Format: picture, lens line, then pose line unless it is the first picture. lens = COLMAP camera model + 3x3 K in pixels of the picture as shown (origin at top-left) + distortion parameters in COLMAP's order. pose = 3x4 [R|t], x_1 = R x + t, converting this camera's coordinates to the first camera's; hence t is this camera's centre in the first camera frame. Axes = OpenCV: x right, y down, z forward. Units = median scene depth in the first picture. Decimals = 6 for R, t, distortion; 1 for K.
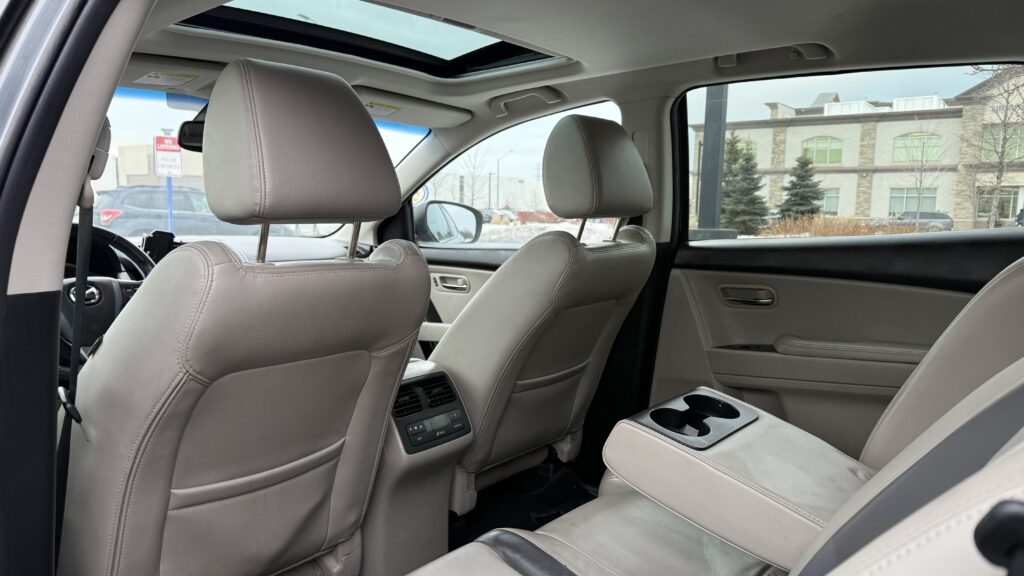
lens RADIAL K [[709.9, 0, 520.6], [0, 709.9, 291.1], [0, 0, 1]] dist [0.049140, -0.054497]
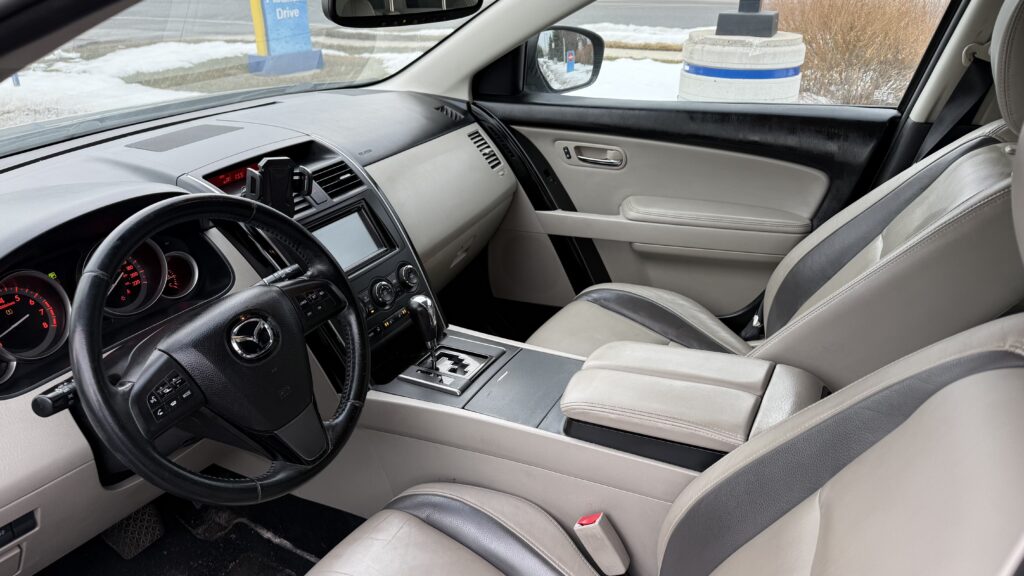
lens RADIAL K [[709.9, 0, 516.4], [0, 709.9, 290.5], [0, 0, 1]] dist [0.049140, -0.054497]
pose [[0.982633, -0.092854, 0.160654, -0.287792], [0.034724, 0.942513, 0.332361, -0.118864], [-0.182280, -0.321010, 0.929369, 0.272056]]
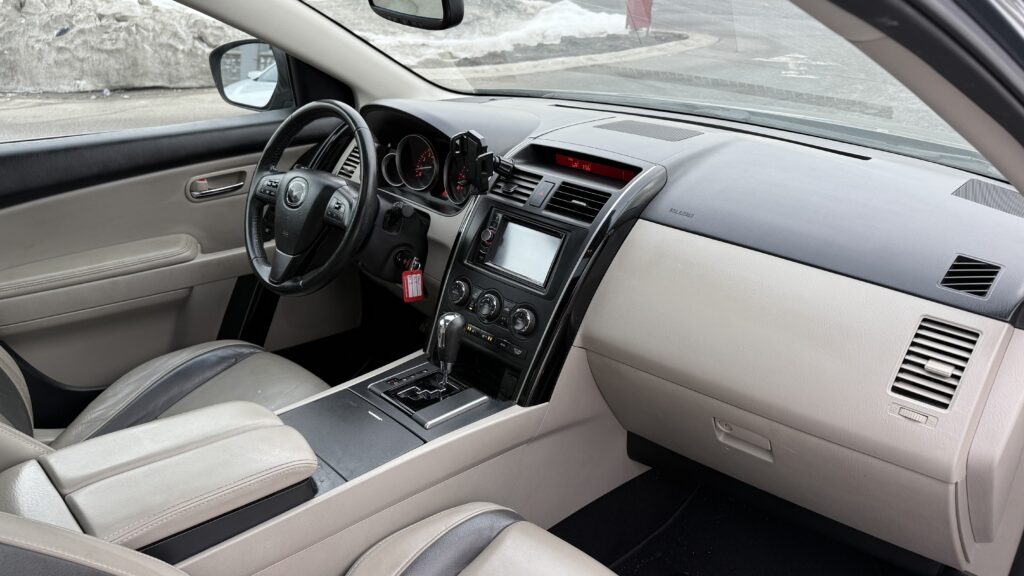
lens RADIAL K [[738.7, 0, 518.9], [0, 738.7, 289.3], [0, 0, 1]] dist [0.053478, 0.000320]
pose [[-0.118143, 0.406943, -0.905781, 0.124099], [-0.119033, 0.899788, 0.419777, -0.173398], [0.985836, 0.157411, -0.057864, 0.775151]]
